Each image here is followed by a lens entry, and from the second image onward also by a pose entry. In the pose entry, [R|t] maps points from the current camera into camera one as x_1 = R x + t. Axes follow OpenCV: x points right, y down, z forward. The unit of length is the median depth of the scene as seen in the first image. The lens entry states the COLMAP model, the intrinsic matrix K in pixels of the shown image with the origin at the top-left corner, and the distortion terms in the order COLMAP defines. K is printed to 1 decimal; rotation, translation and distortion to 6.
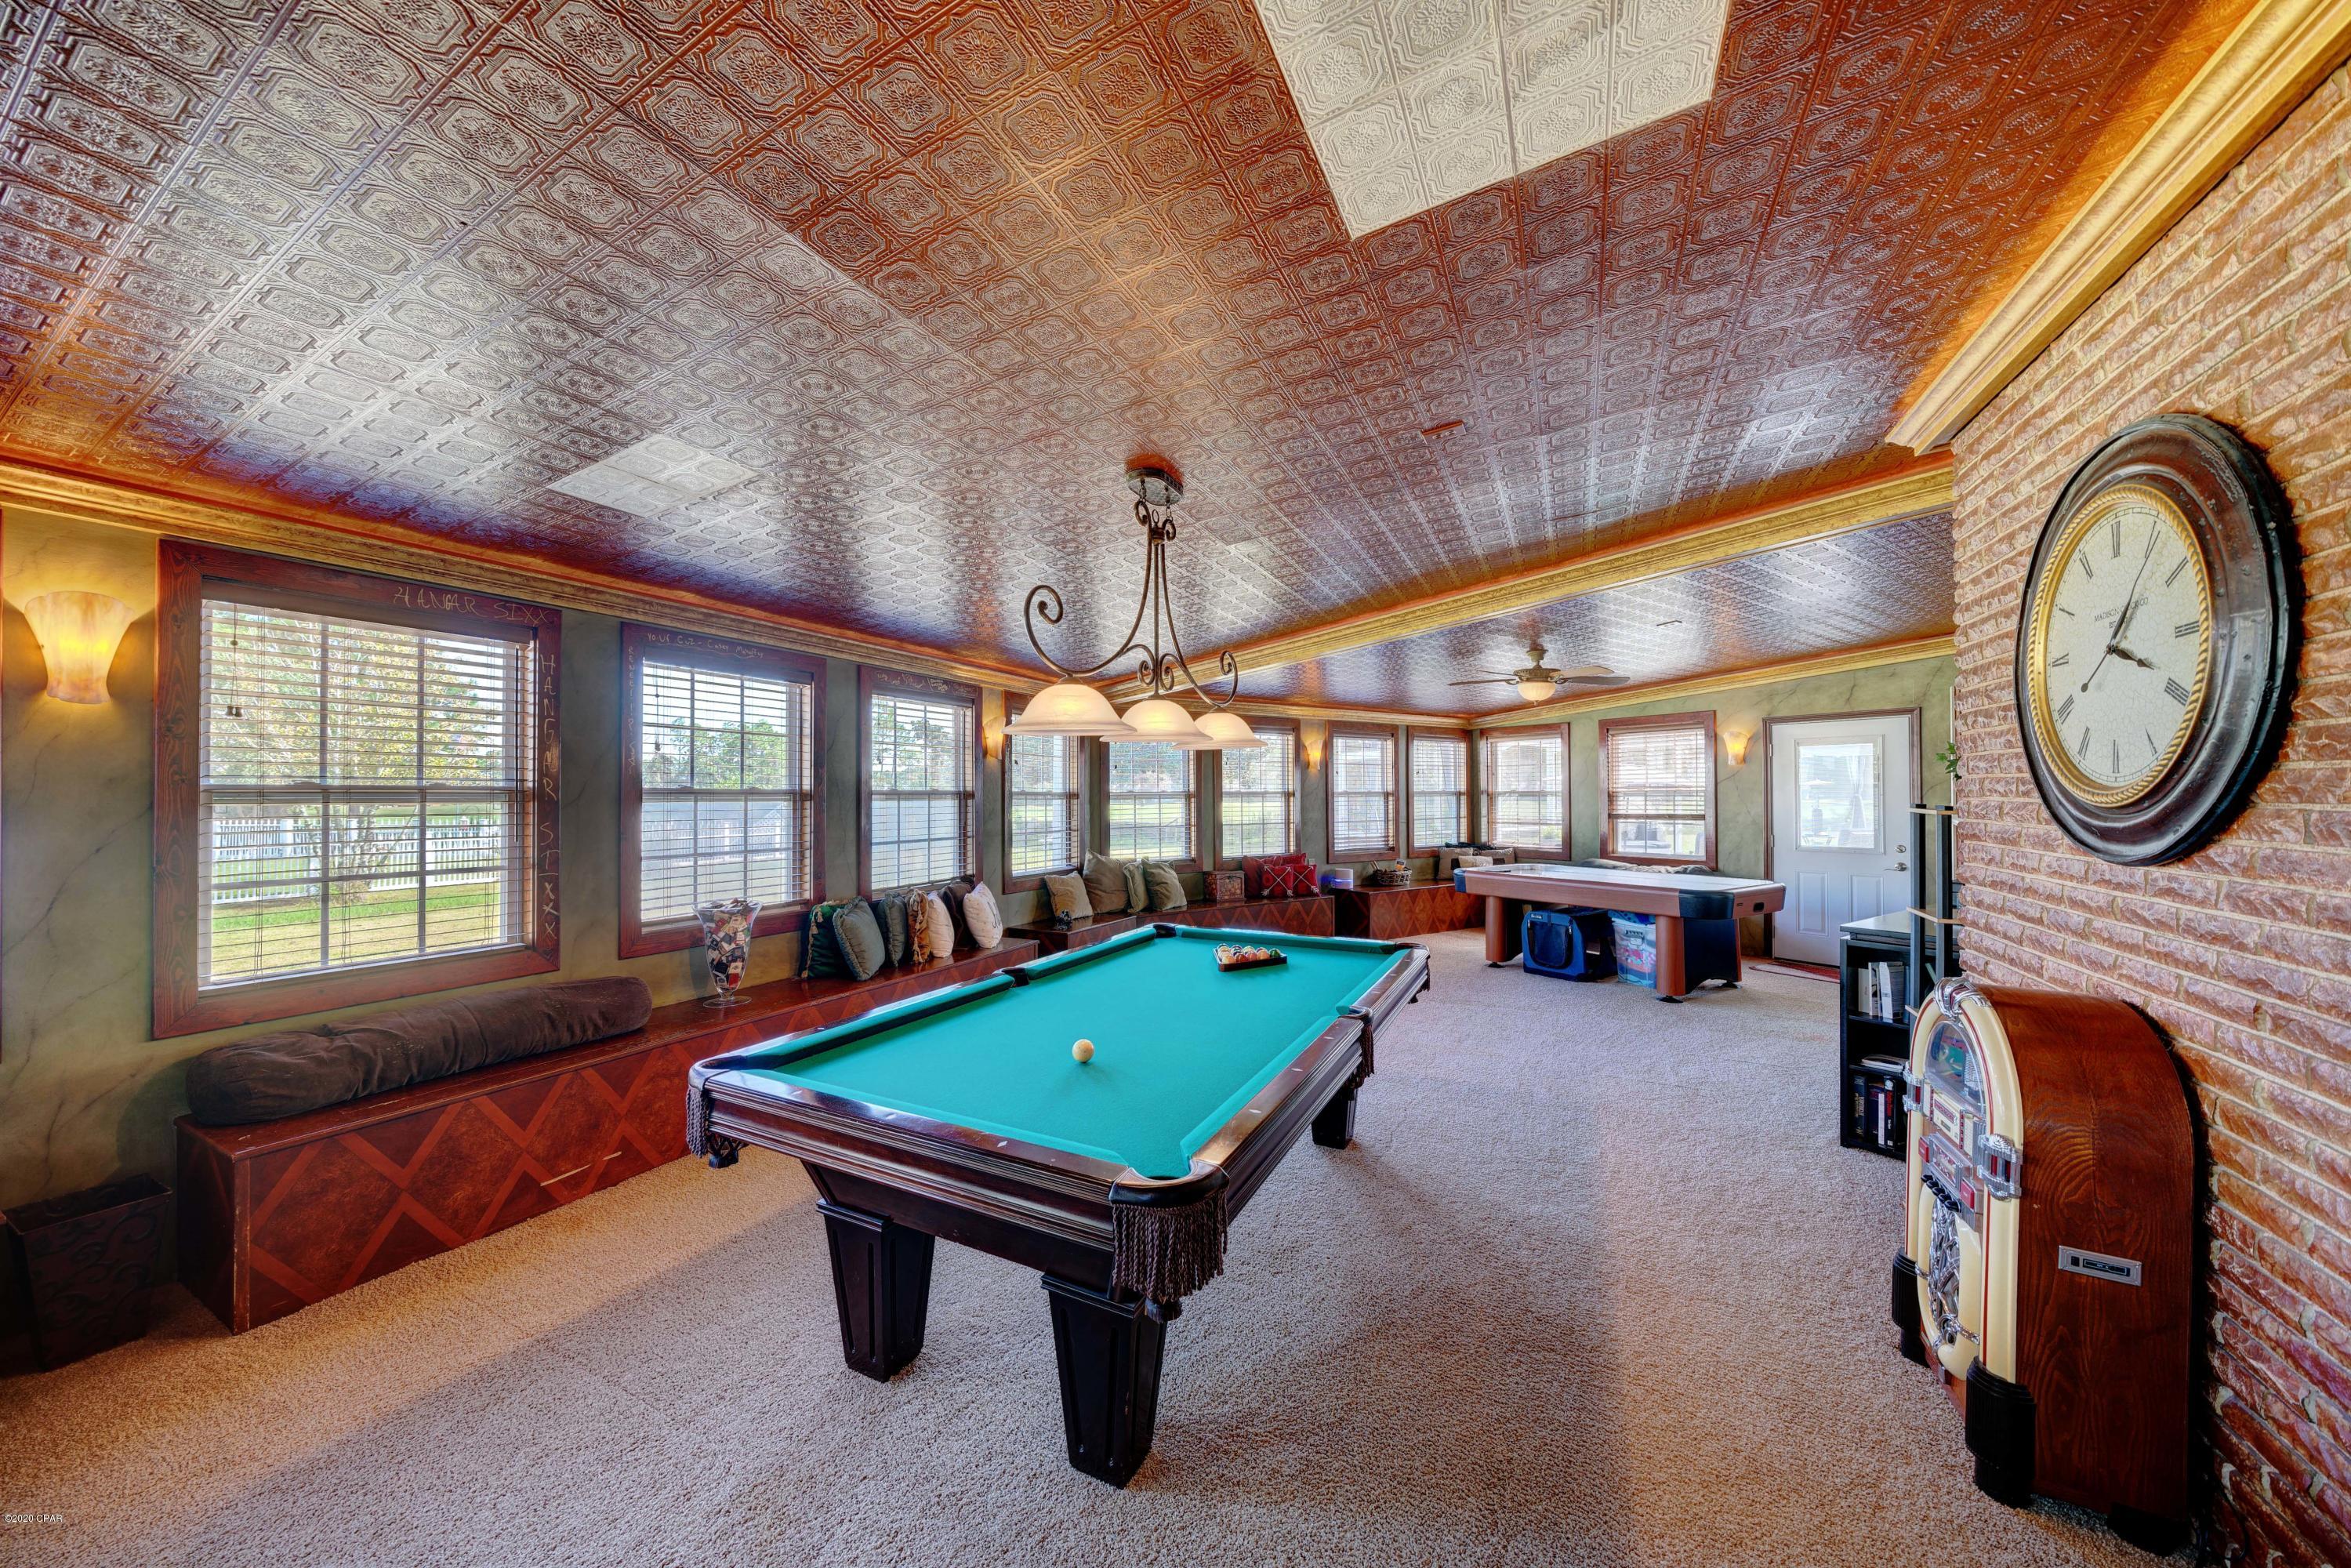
lens RADIAL K [[806.0, 0, 1165.9], [0, 806.0, 789.7], [0, 0, 1]] dist [-0.002956, -0.000452]
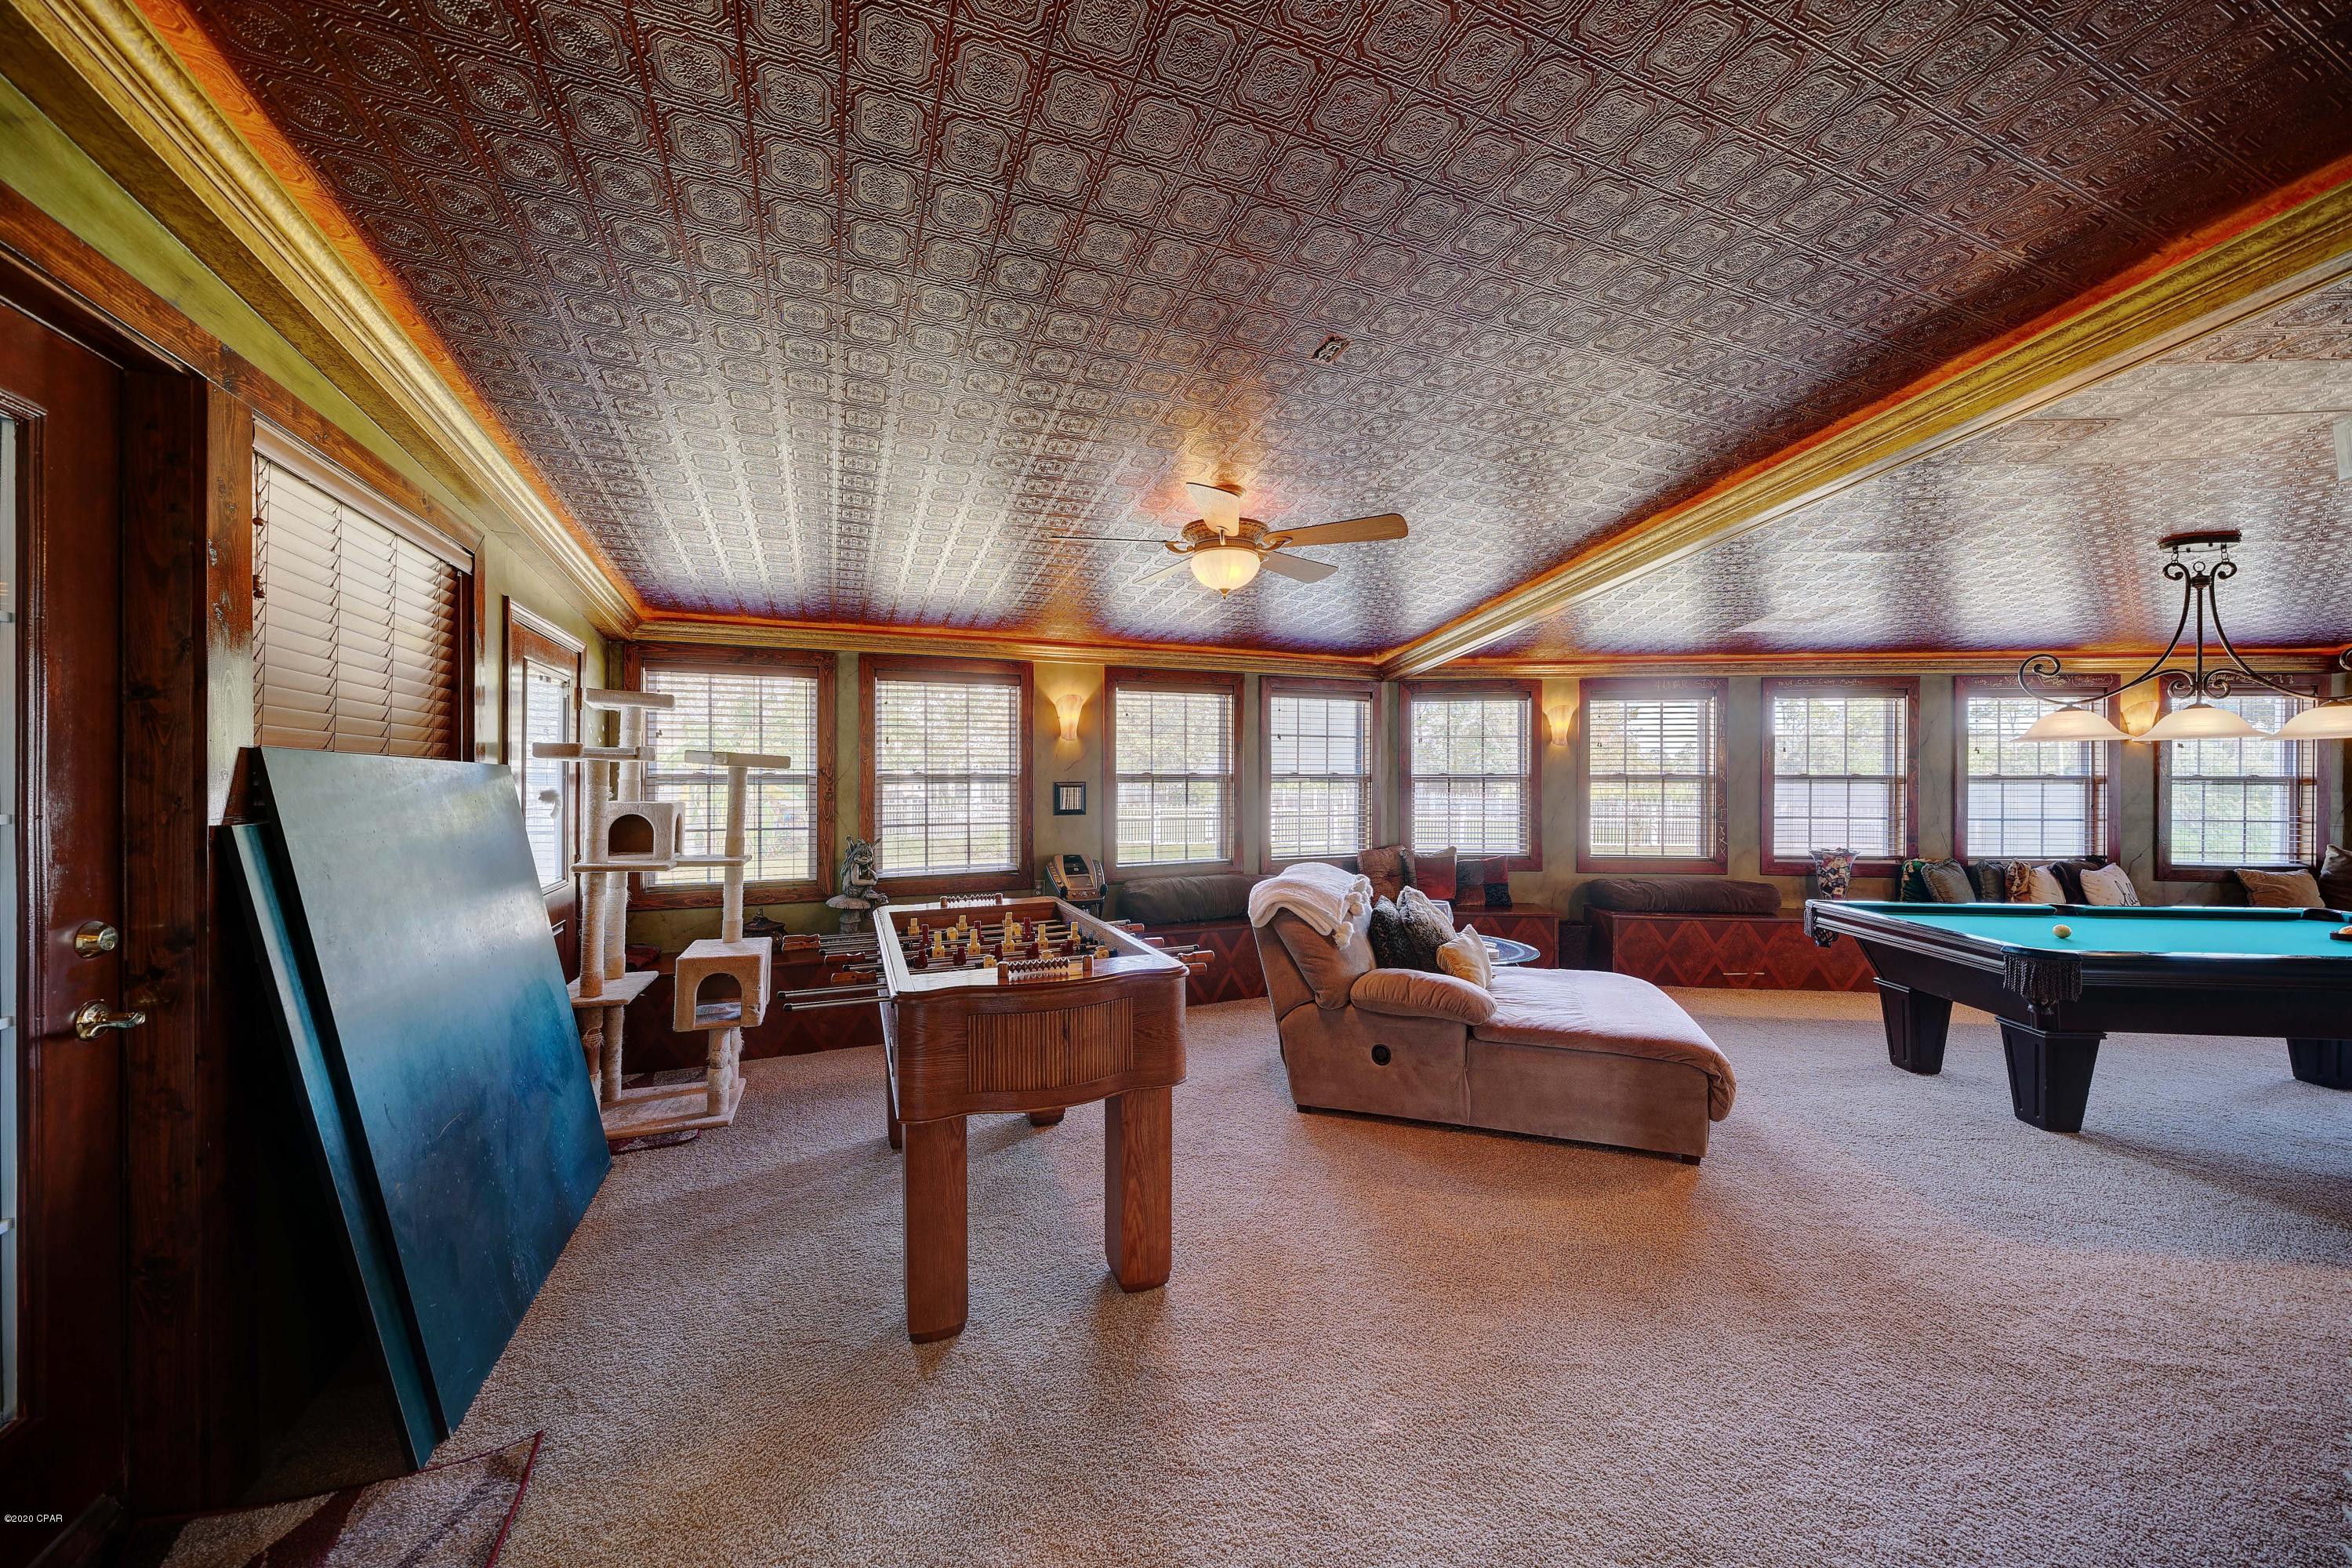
lens RADIAL K [[806.3, 0, 1154.2], [0, 806.3, 778.4], [0, 0, 1]] dist [-0.002956, -0.000452]
pose [[0.348146, 0.002917, -0.937436, 0.683431], [0.003778, 0.999983, 0.004515, -0.010774], [0.937433, -0.005114, 0.348129, -1.154696]]
